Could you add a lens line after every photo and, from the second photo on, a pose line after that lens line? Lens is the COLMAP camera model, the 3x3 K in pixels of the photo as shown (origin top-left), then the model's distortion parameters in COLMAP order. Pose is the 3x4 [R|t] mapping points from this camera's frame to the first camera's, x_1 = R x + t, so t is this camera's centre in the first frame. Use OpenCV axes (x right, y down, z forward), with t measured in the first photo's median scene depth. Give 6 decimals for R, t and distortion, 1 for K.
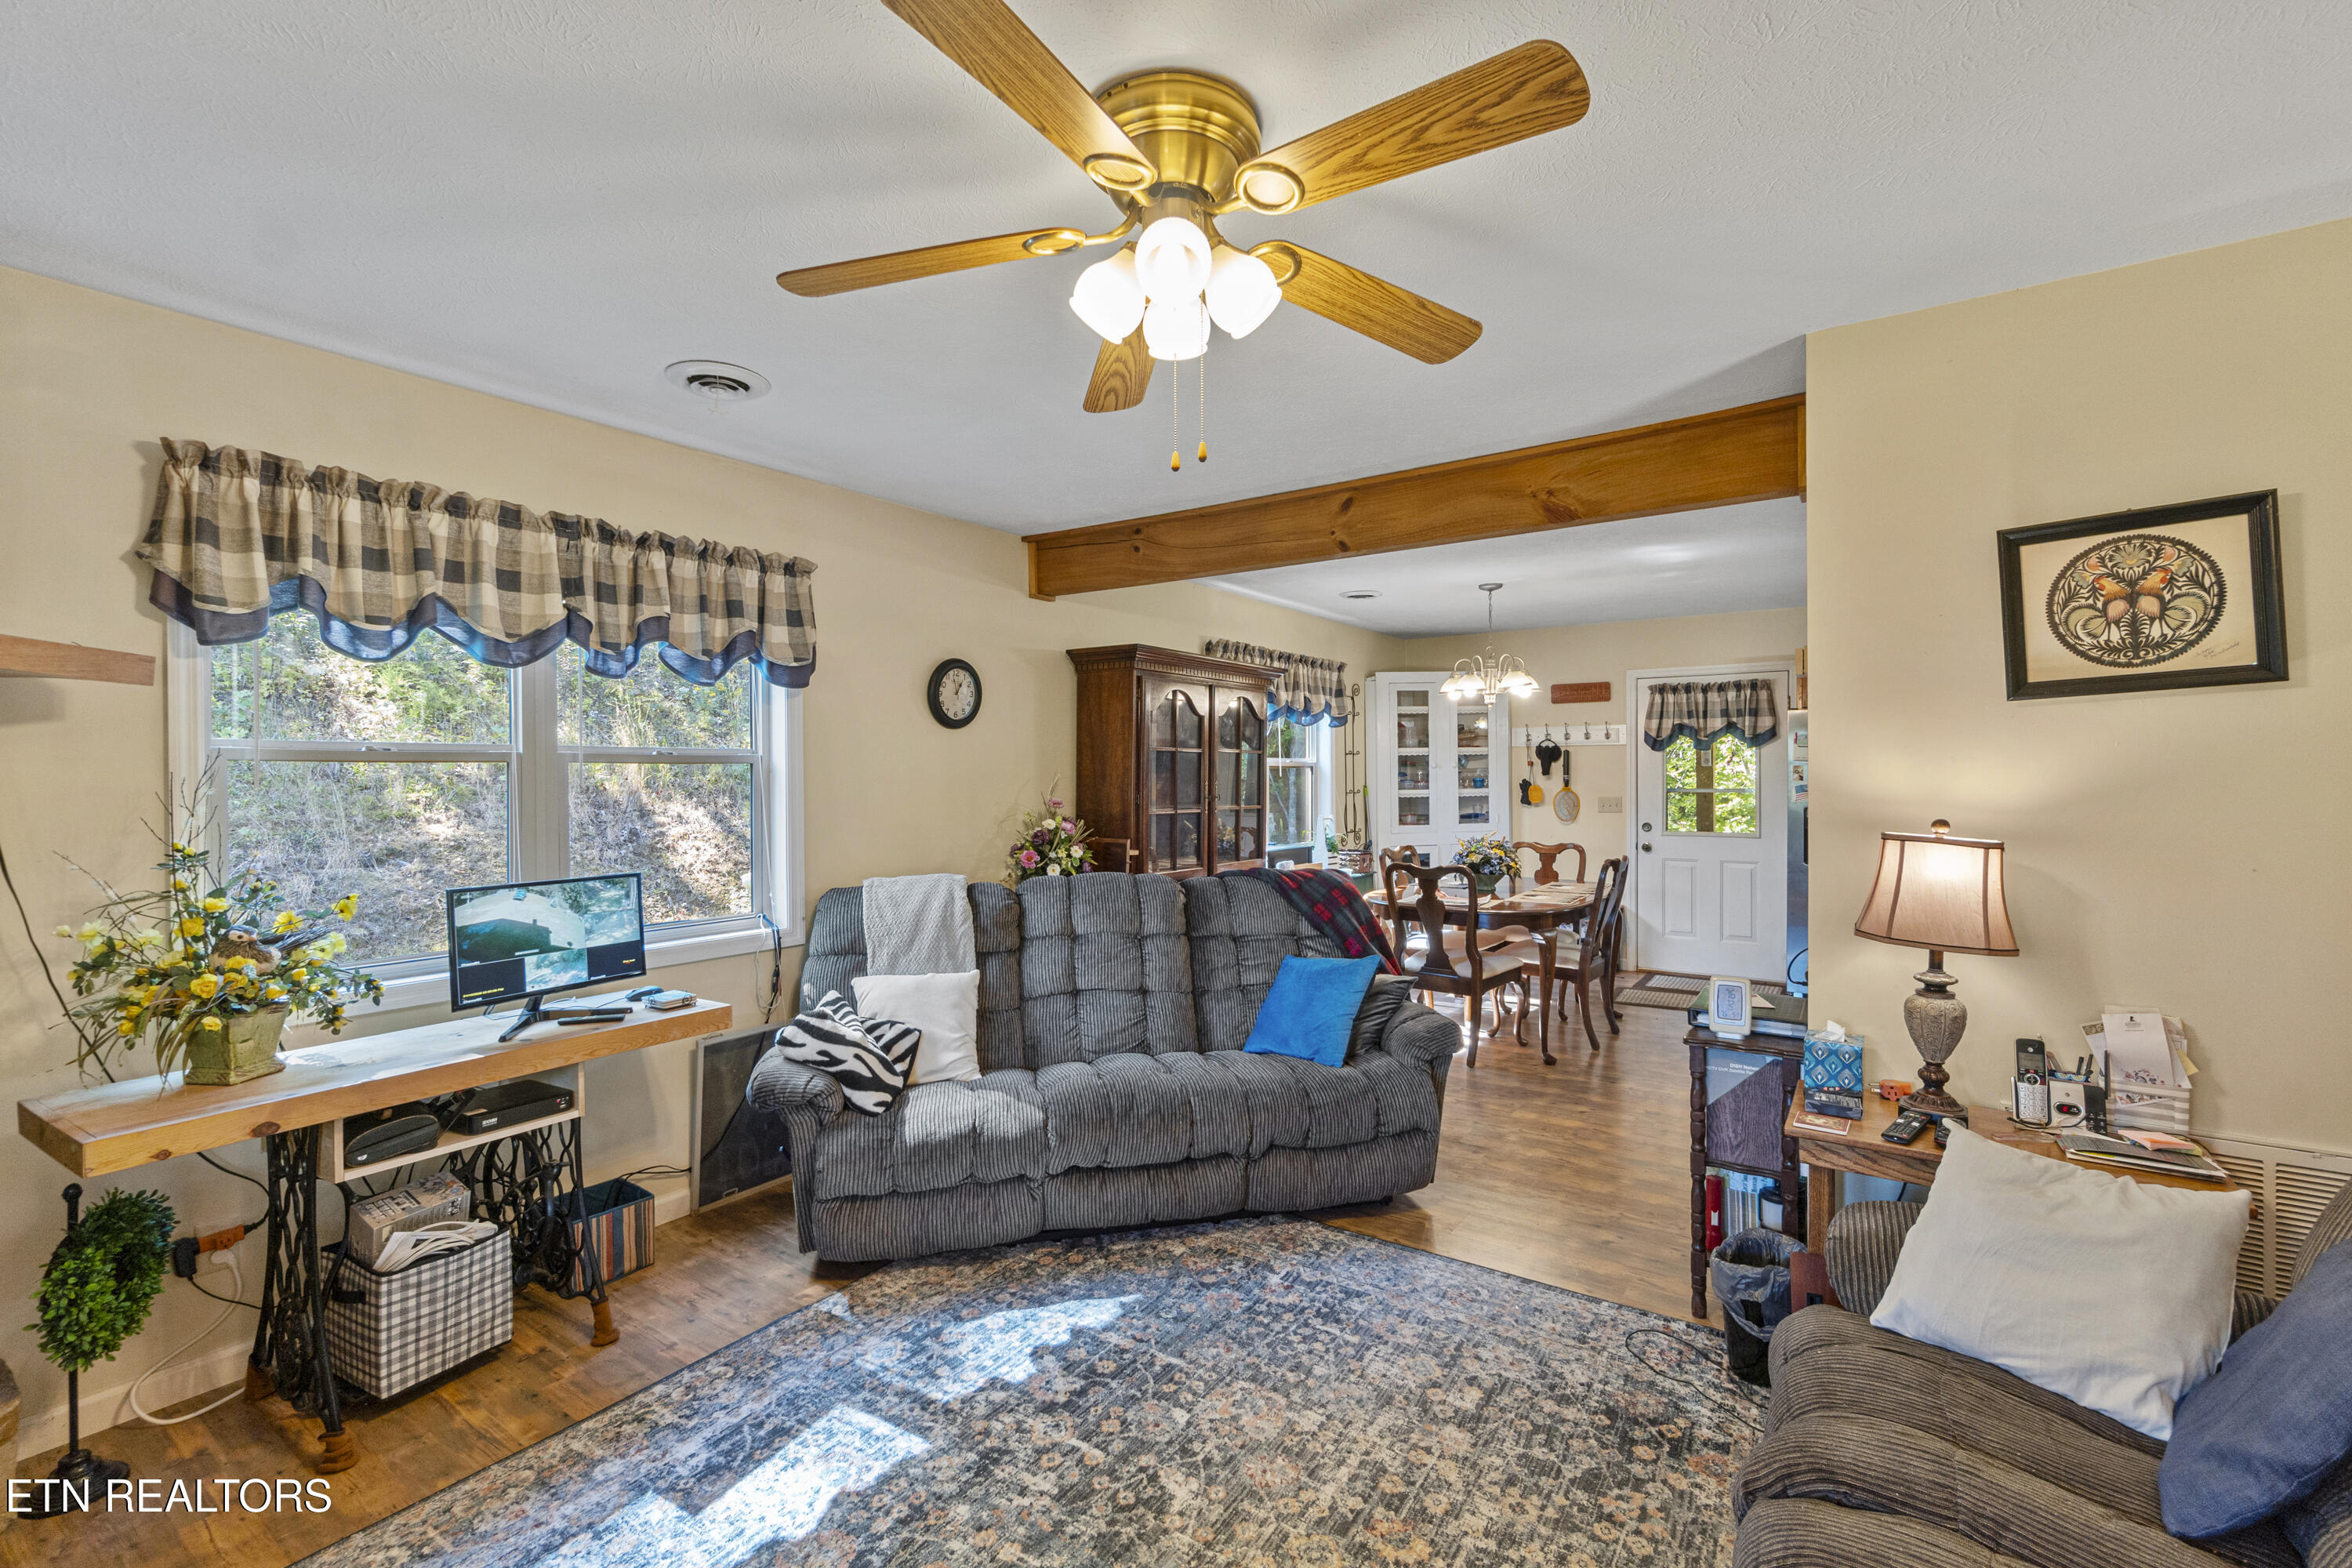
lens RADIAL K [[1022.2, 0, 1176.0], [0, 1022.2, 784.0], [0, 0, 1]] dist [0.000812, 0.000494]
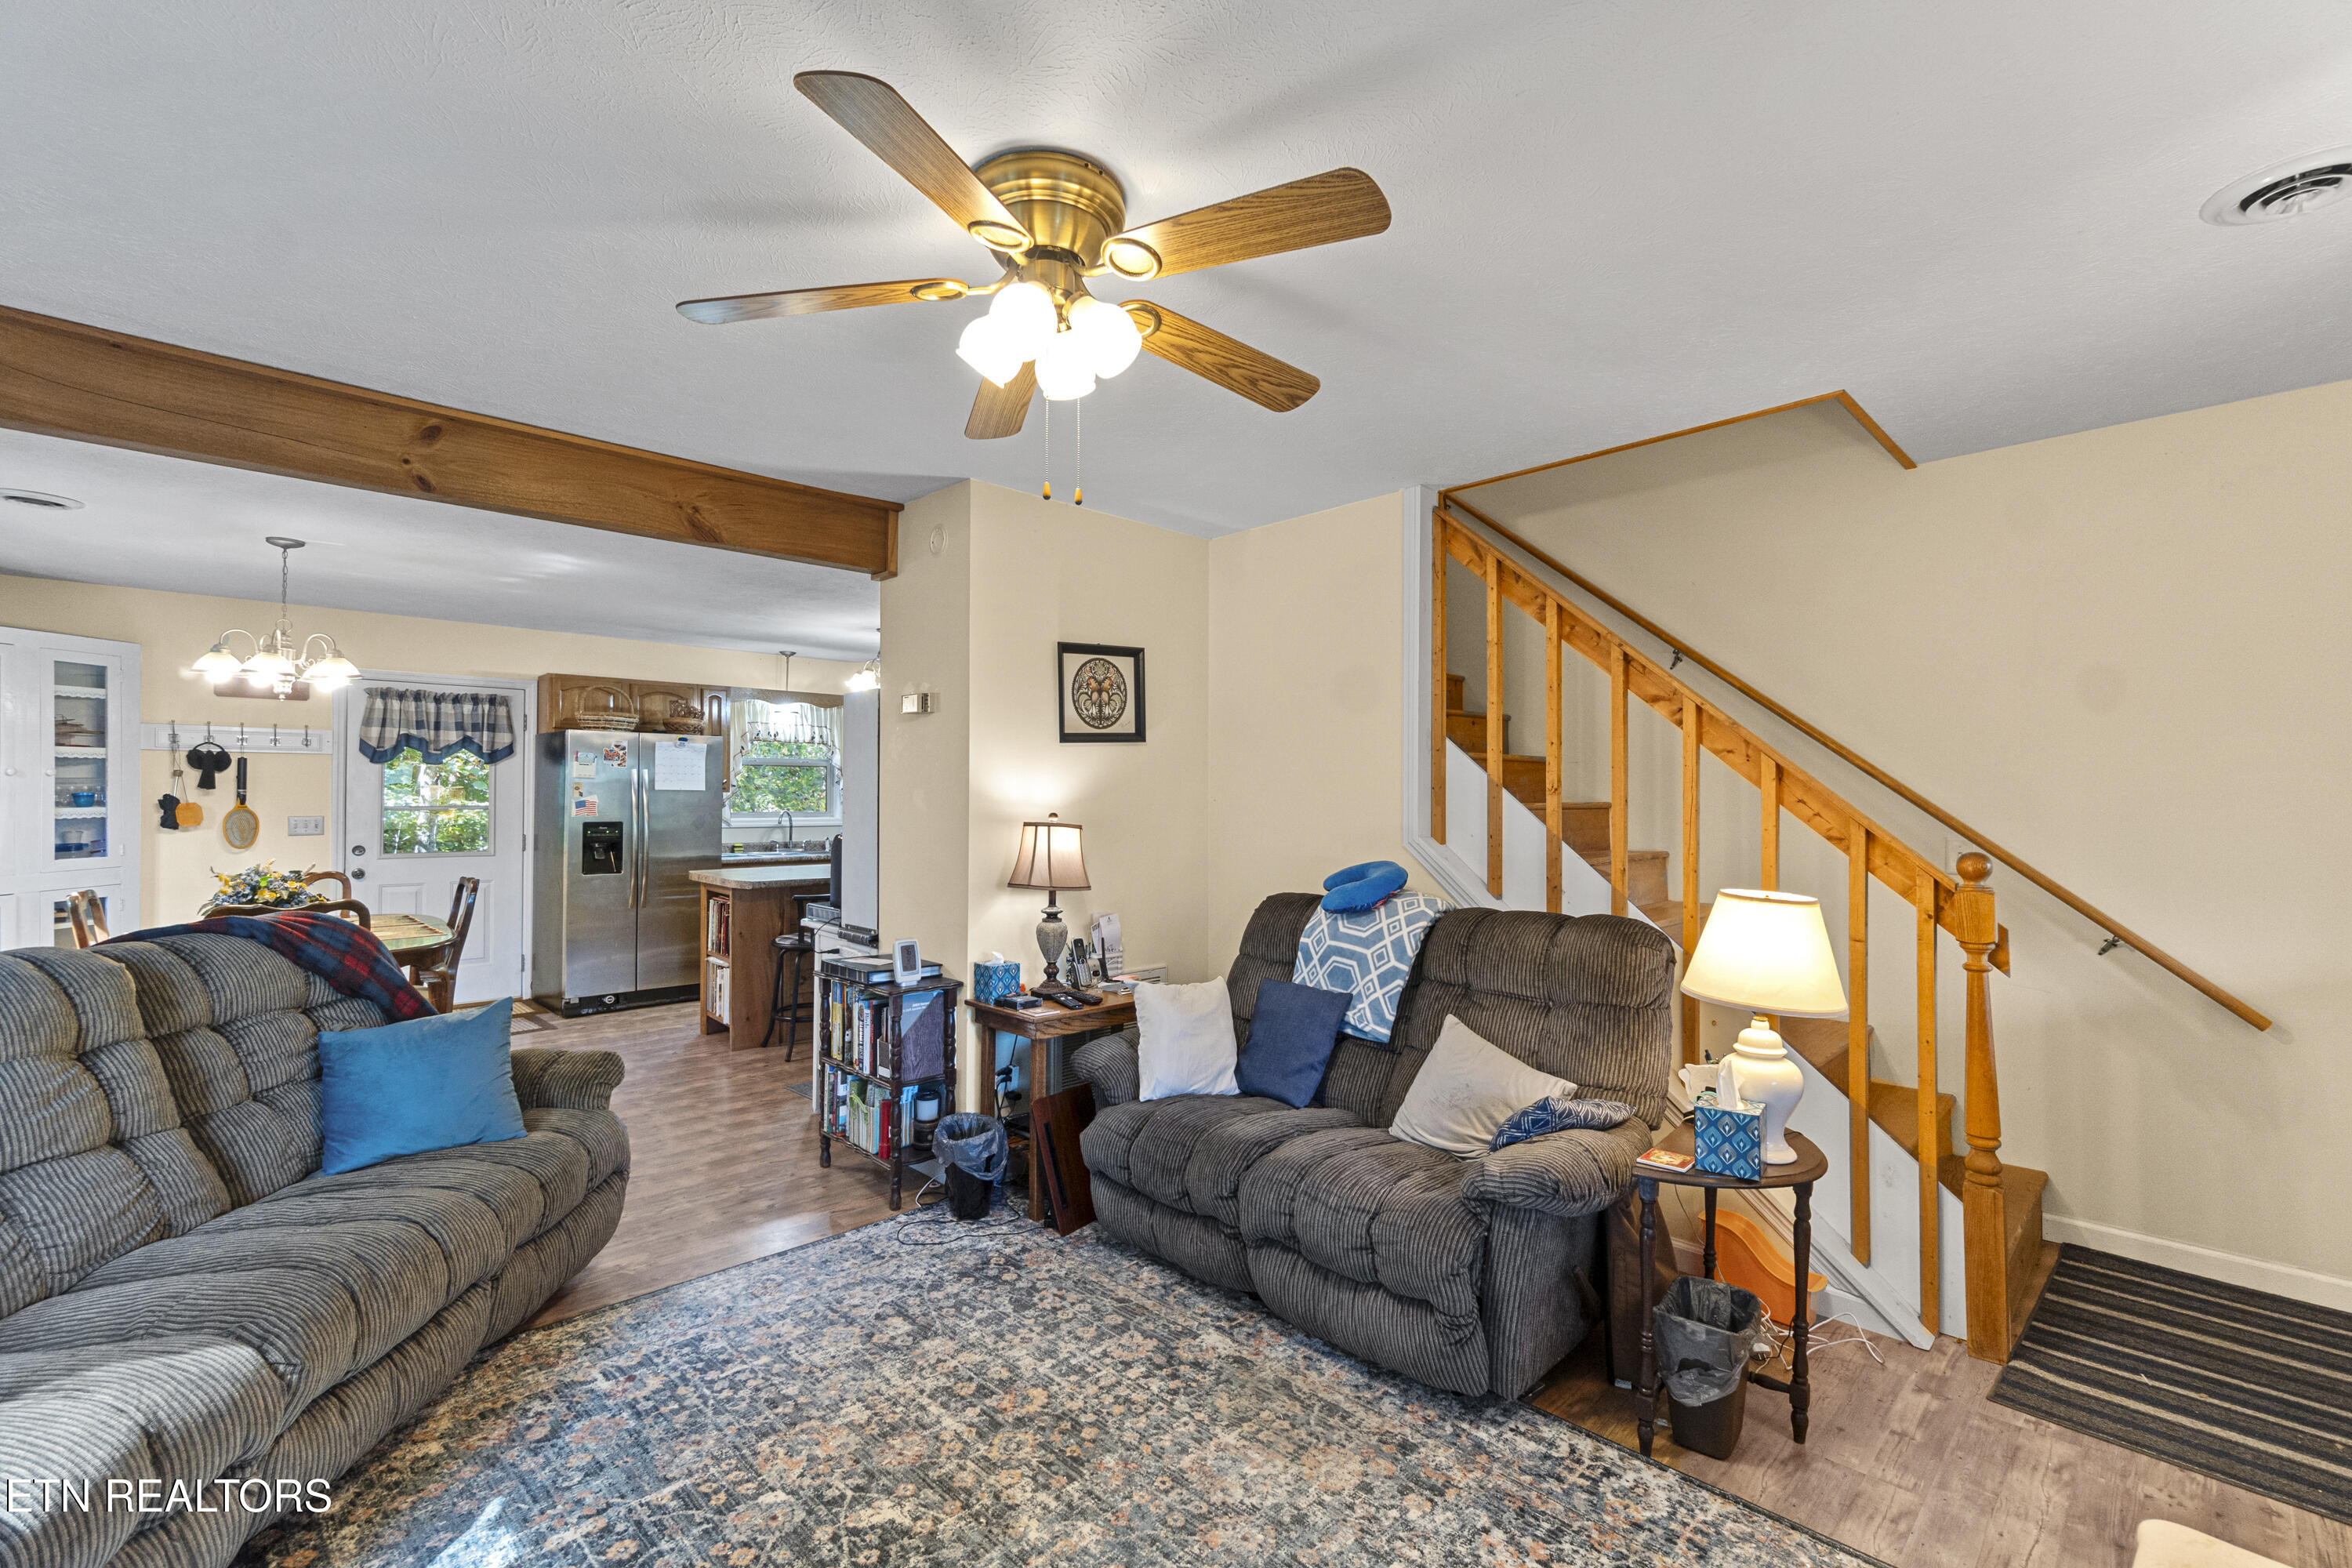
lens RADIAL K [[1022.2, 0, 1176.0], [0, 1022.2, 784.0], [0, 0, 1]] dist [0.000812, 0.000494]
pose [[0.189047, 0.020370, 0.981757, -0.557538], [0.004844, 0.999753, -0.021676, 0.017107], [-0.981956, 0.008853, 0.188901, 0.337439]]
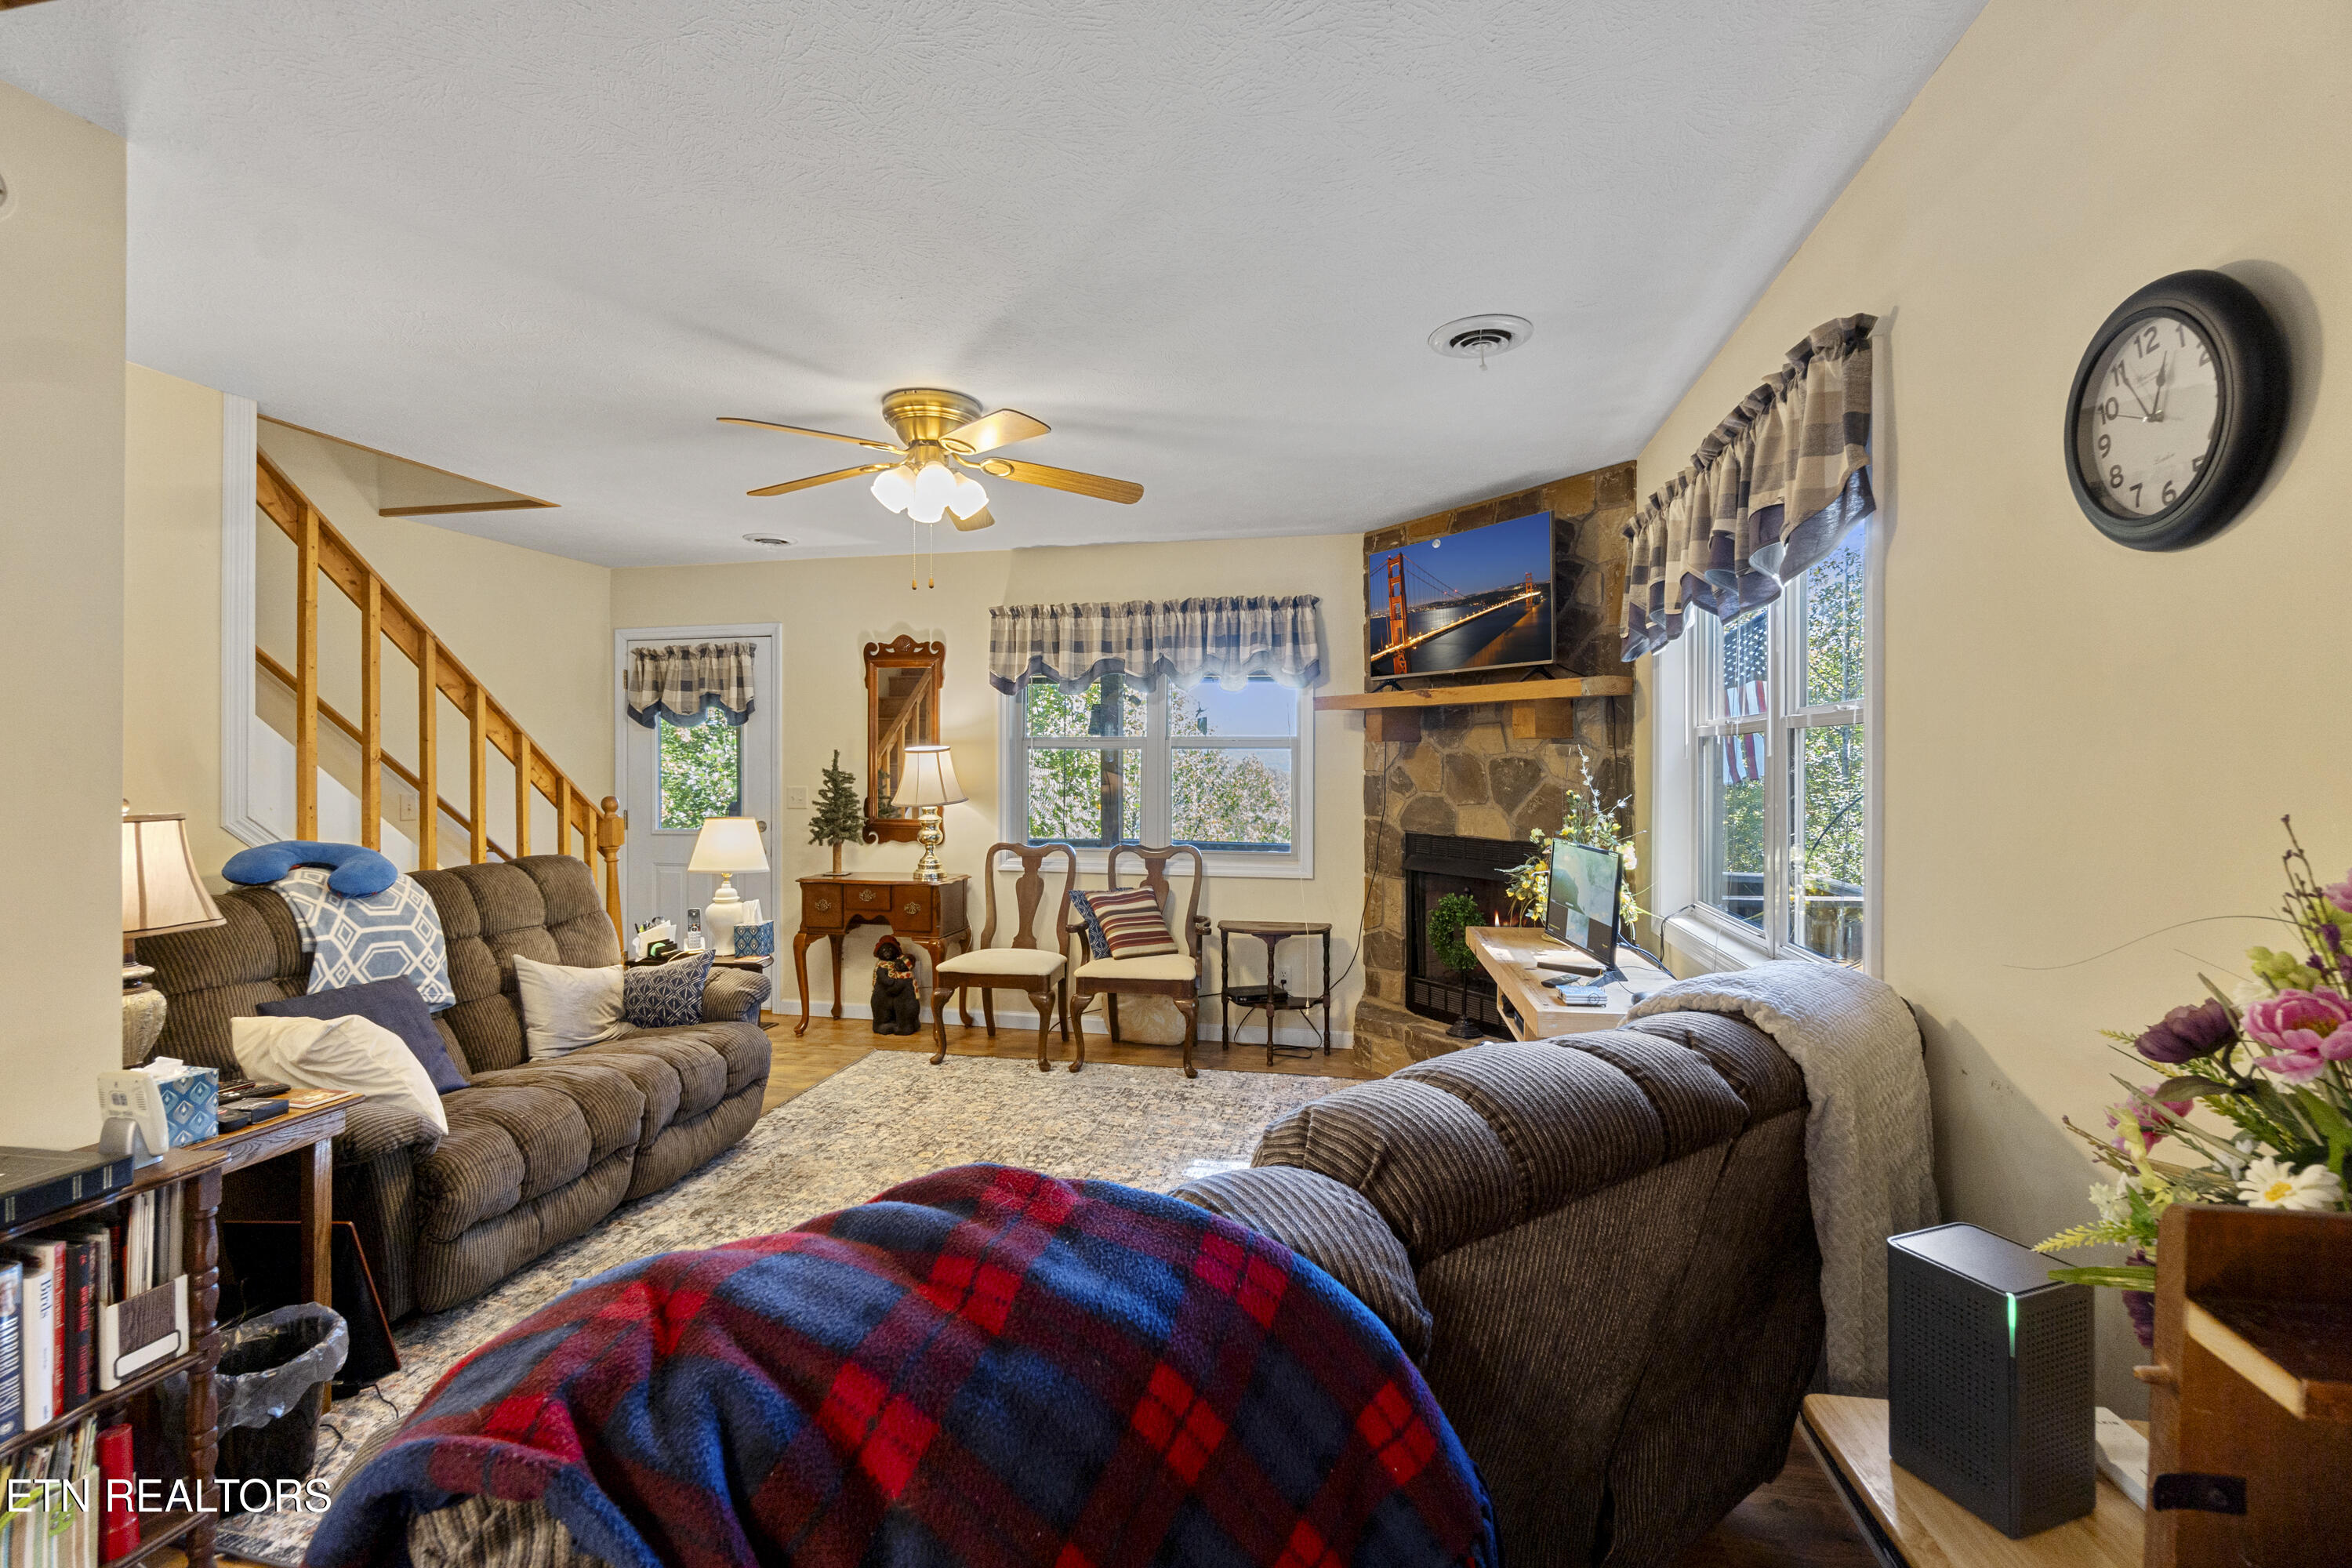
lens RADIAL K [[1022.2, 0, 1176.0], [0, 1022.2, 784.0], [0, 0, 1]] dist [0.000812, 0.000494]
pose [[-0.915837, 0.011842, -0.401375, 0.152380], [0.003560, 0.999765, 0.021373, 0.007627], [0.401534, 0.018145, -0.915664, 1.455771]]
